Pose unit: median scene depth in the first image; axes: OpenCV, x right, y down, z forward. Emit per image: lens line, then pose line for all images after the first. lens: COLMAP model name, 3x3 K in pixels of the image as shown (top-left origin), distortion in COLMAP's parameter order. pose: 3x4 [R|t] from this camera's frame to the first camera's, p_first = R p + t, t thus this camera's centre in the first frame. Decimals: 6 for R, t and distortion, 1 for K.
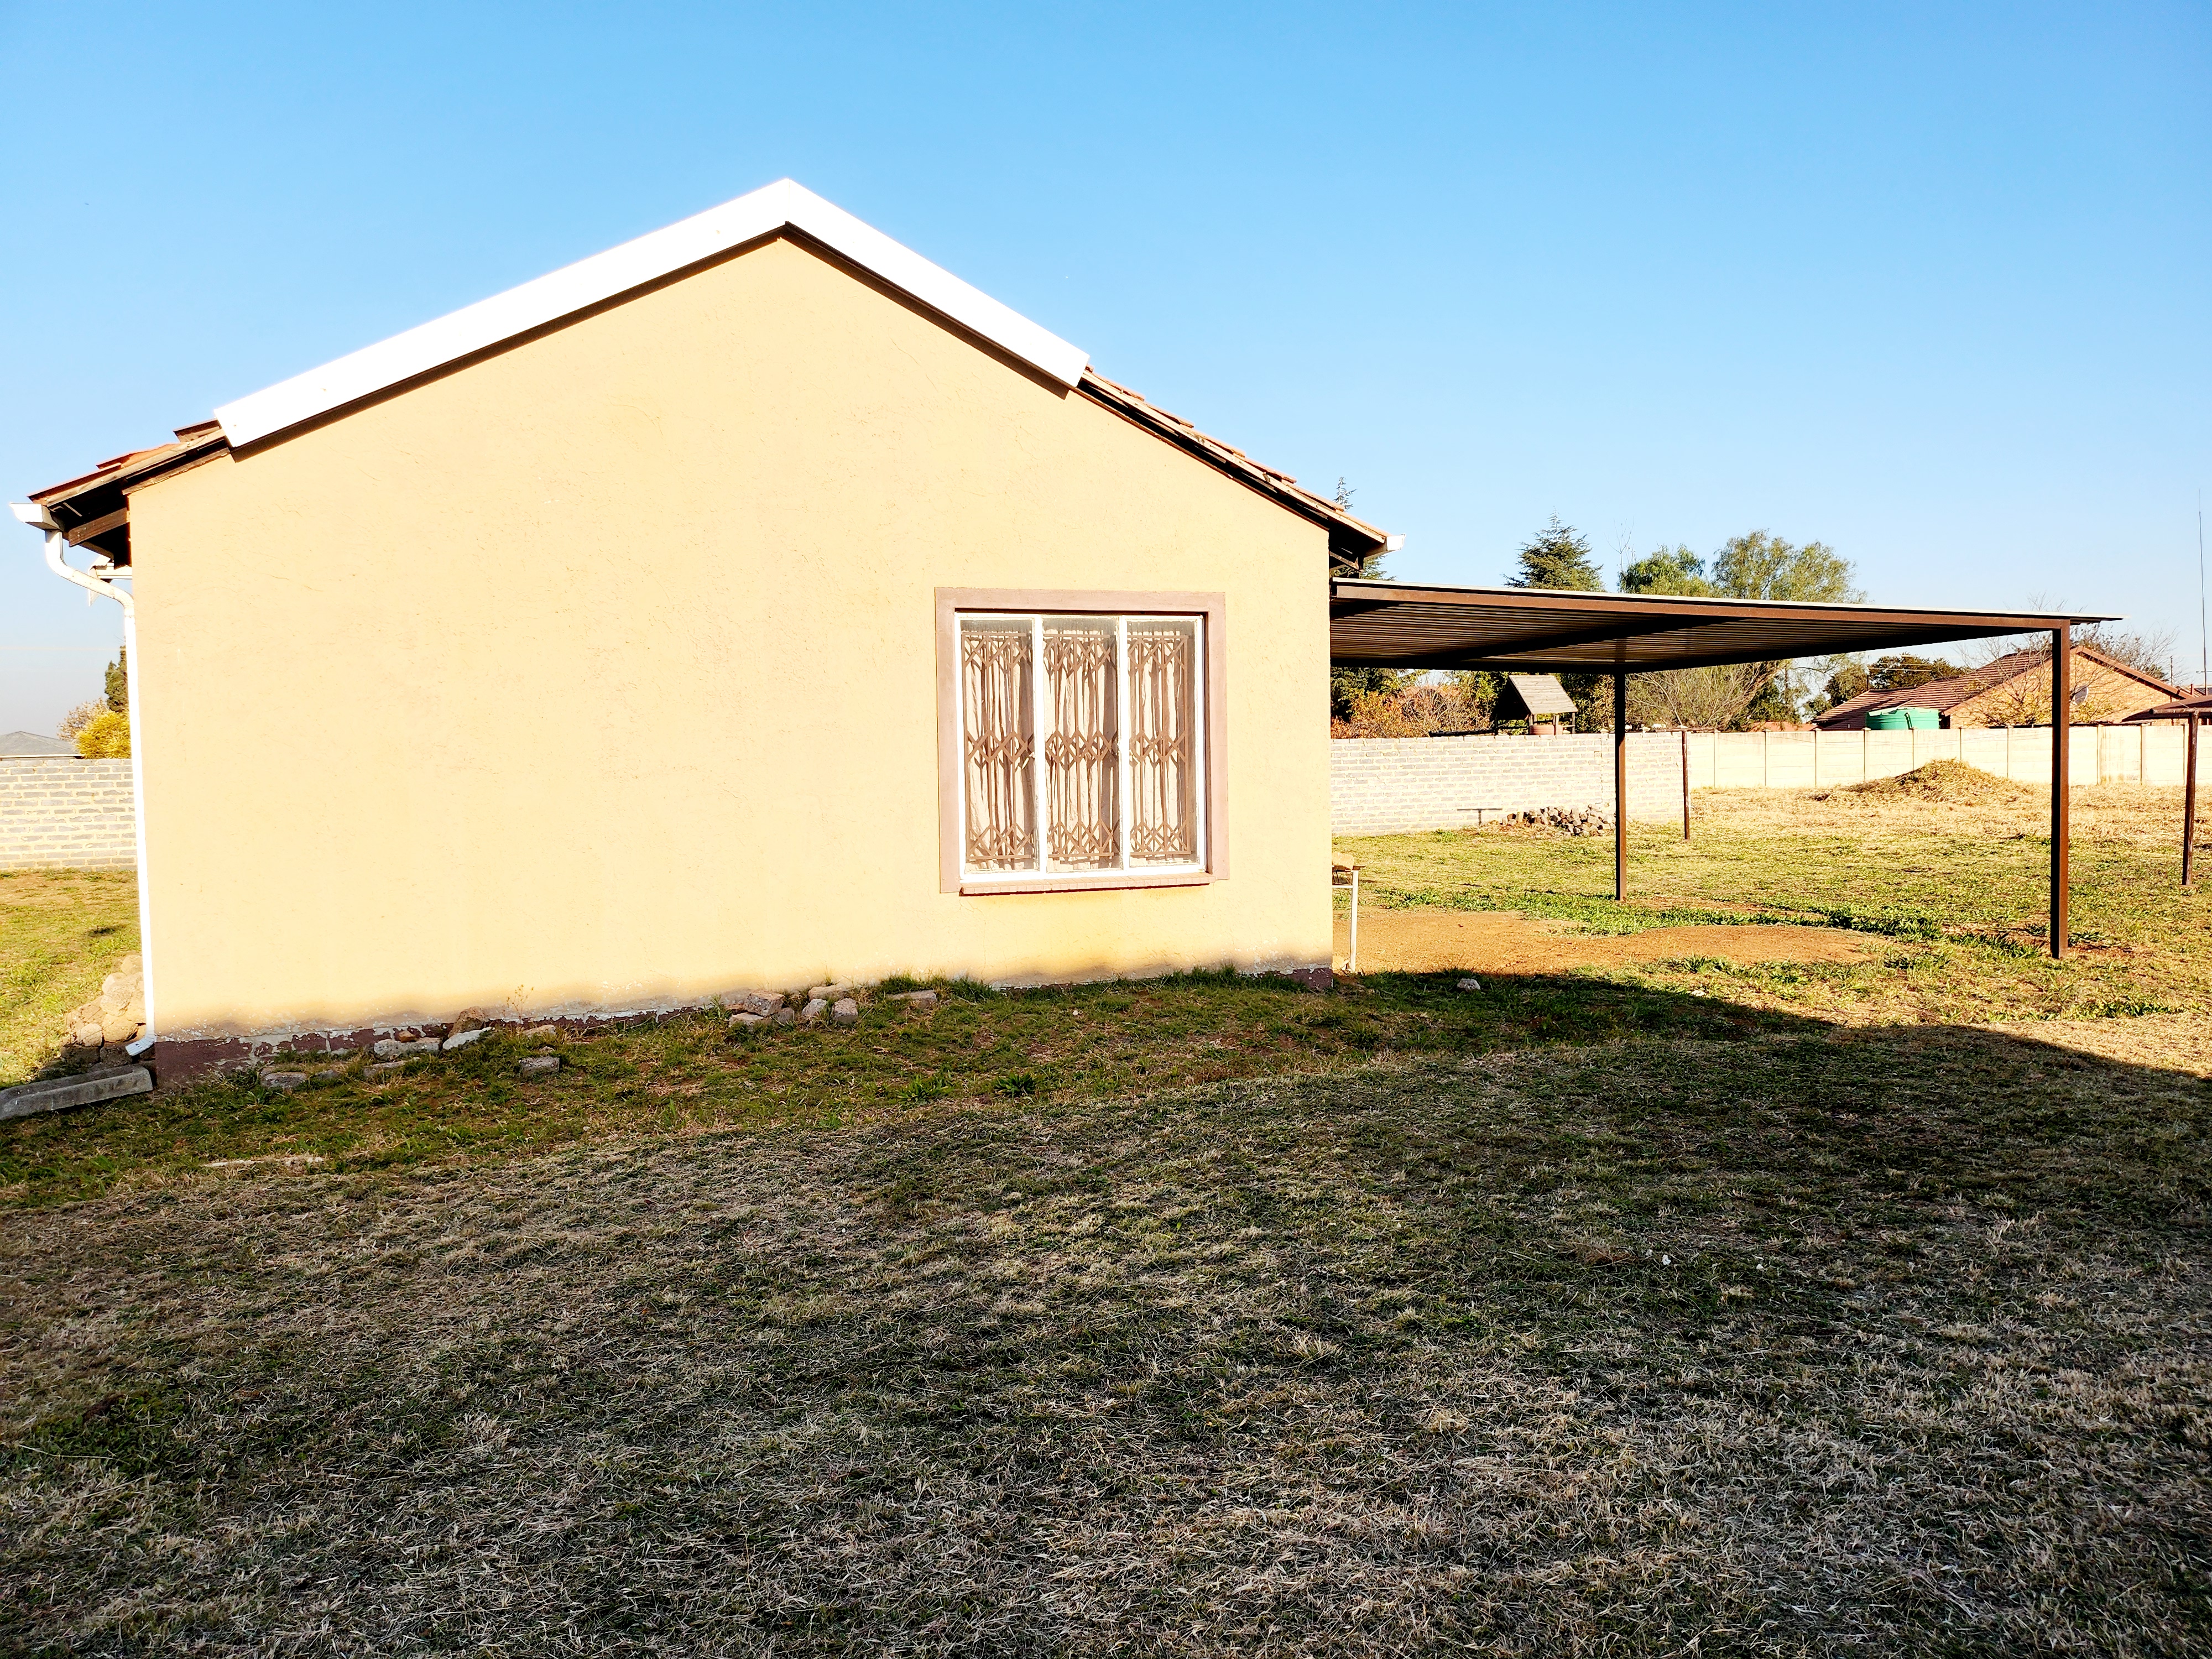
lens RADIAL K [[1530.8, 0, 1149.9], [0, 1530.8, 822.1], [0, 0, 1]] dist [0.068423, -0.069243]
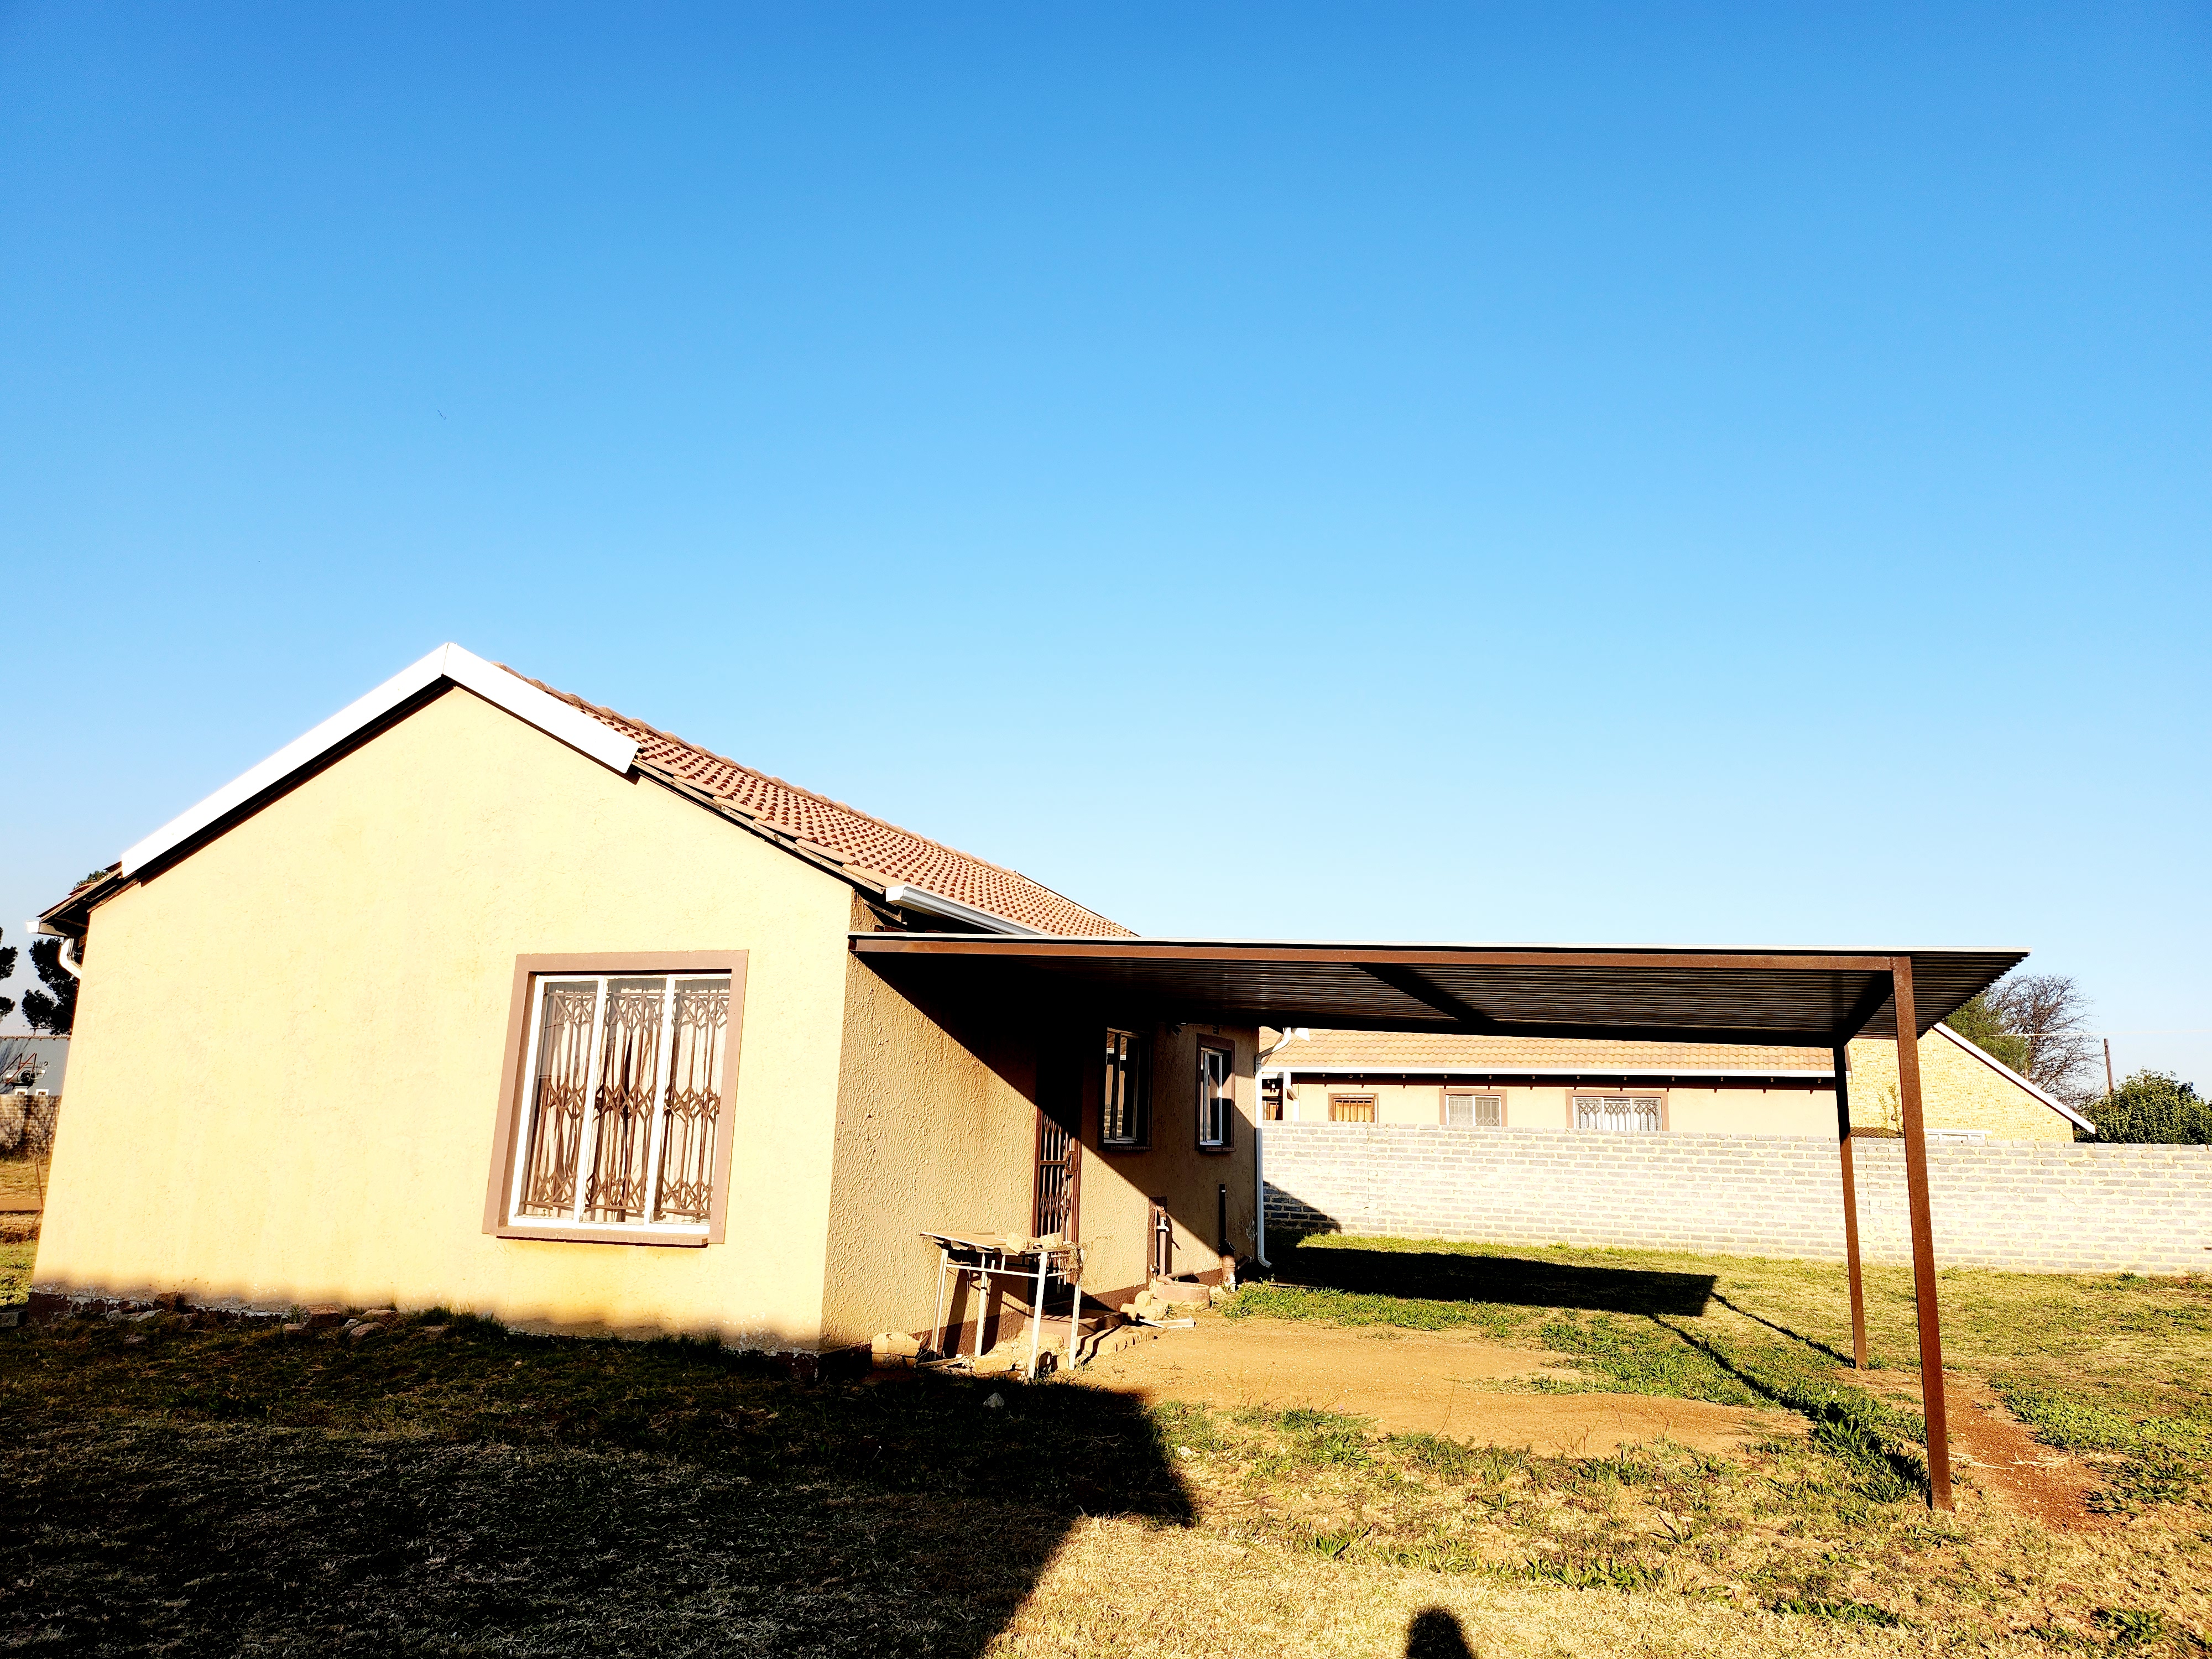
lens RADIAL K [[1530.8, 0, 1149.9], [0, 1530.8, 822.1], [0, 0, 1]] dist [0.068423, -0.069243]
pose [[0.793264, -0.086444, -0.602710, 0.913111], [-0.065418, 0.972041, -0.225516, -0.019146], [0.605353, 0.218322, 0.765430, 0.374095]]
